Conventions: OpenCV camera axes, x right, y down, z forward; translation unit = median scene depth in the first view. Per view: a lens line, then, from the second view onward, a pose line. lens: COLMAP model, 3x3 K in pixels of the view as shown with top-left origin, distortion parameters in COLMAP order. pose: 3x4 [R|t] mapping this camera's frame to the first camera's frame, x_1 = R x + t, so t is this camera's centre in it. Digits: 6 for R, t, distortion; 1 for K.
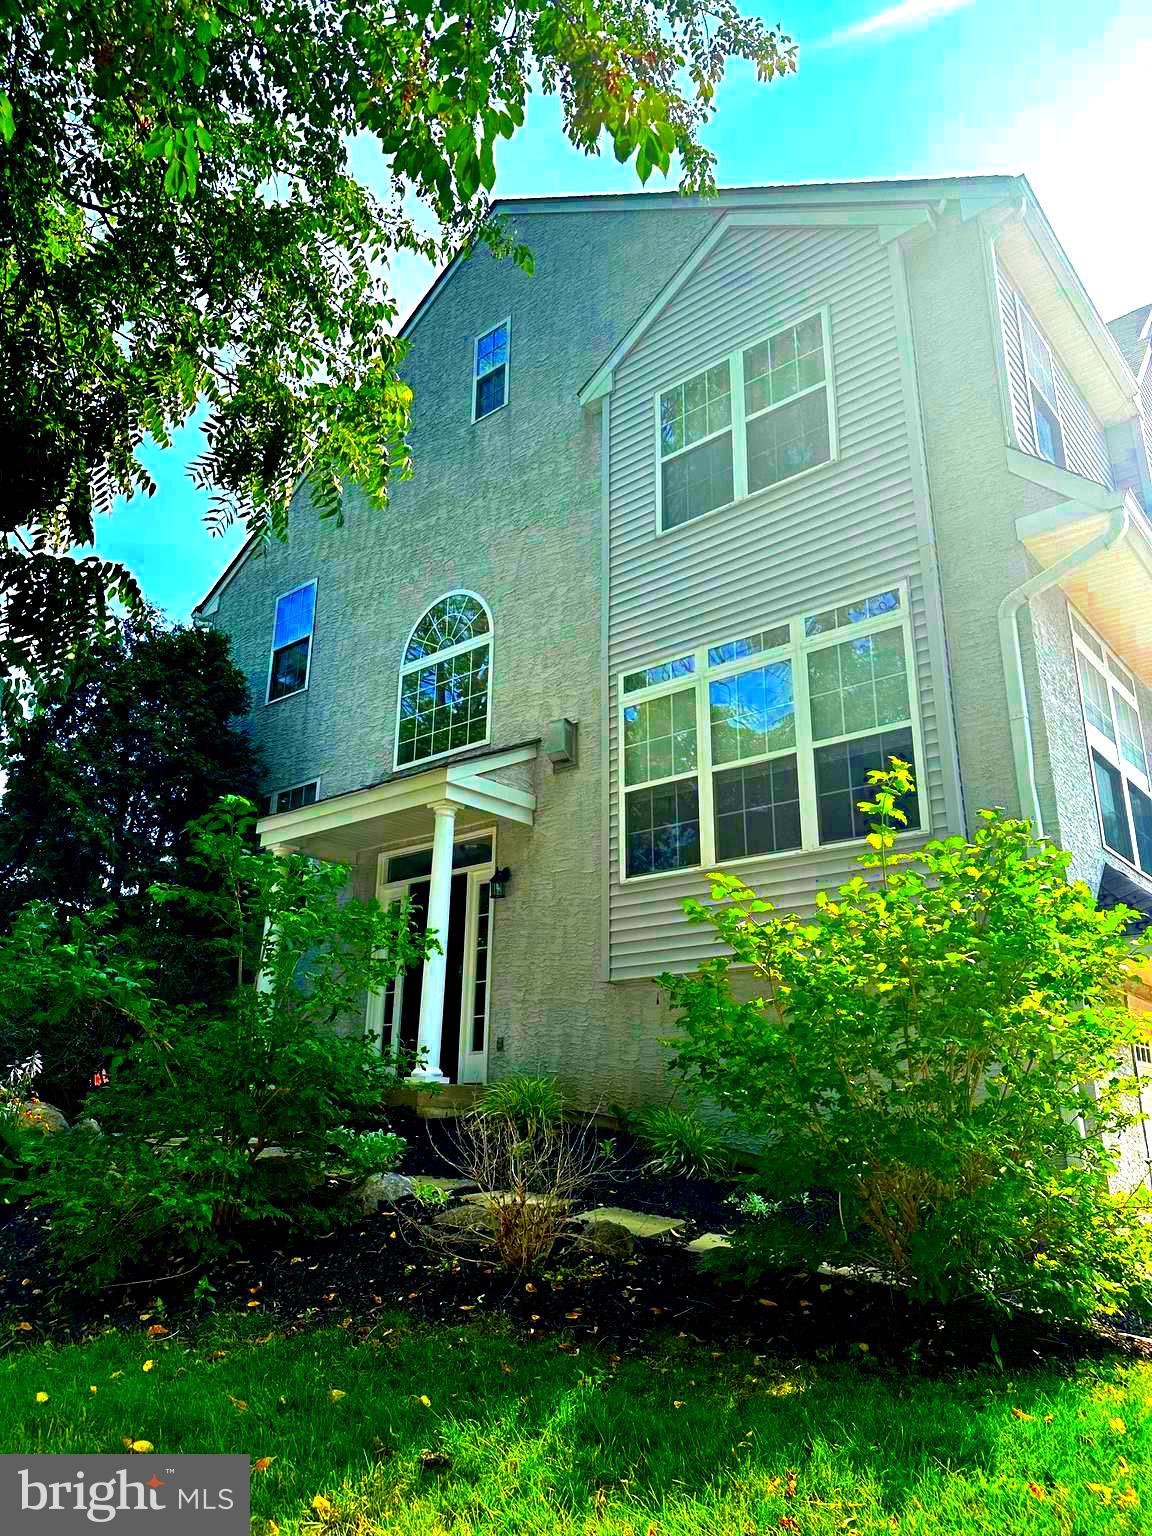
lens RADIAL K [[1081.5, 0, 576.2], [0, 1081.5, 766.8], [0, 0, 1]] dist [0.041836, -0.051064]
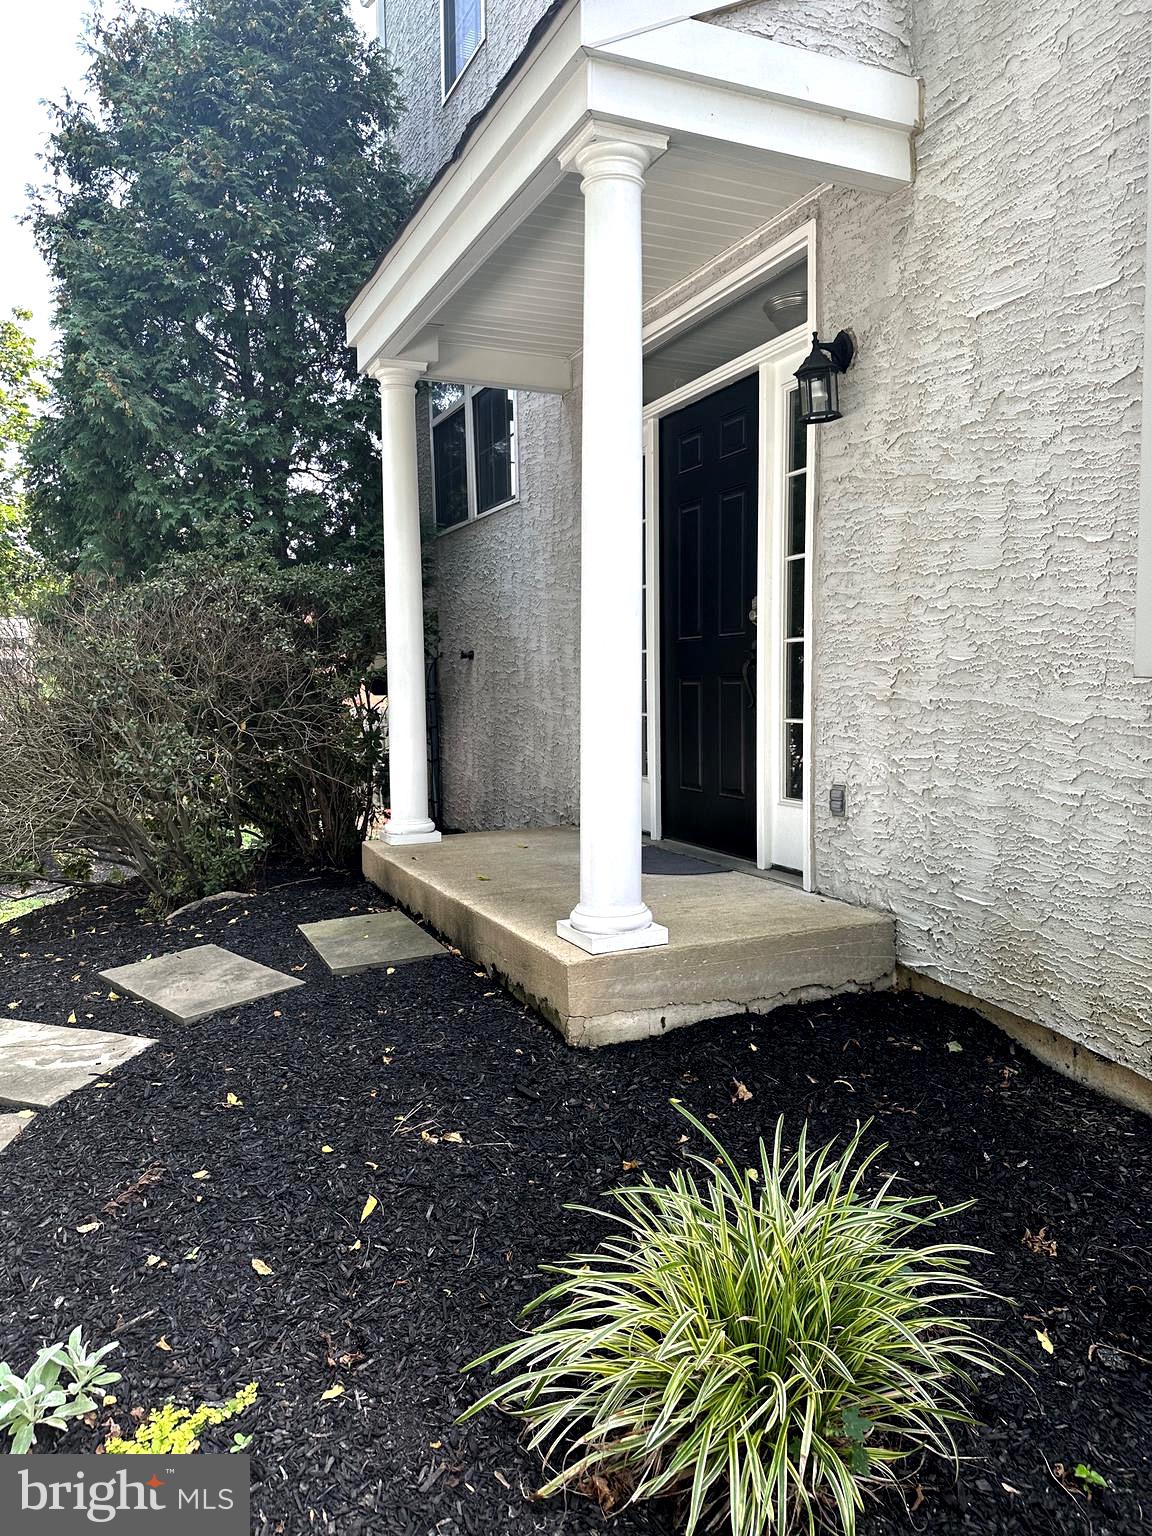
lens RADIAL K [[1081.5, 0, 567.7], [0, 1081.5, 768.3], [0, 0, 1]] dist [0.041836, -0.051064]
pose [[0.904732, 0.012206, -0.425807, 0.009128], [0.157420, 0.919251, 0.360827, 0.084252], [0.395828, -0.393482, 0.829755, 0.625203]]
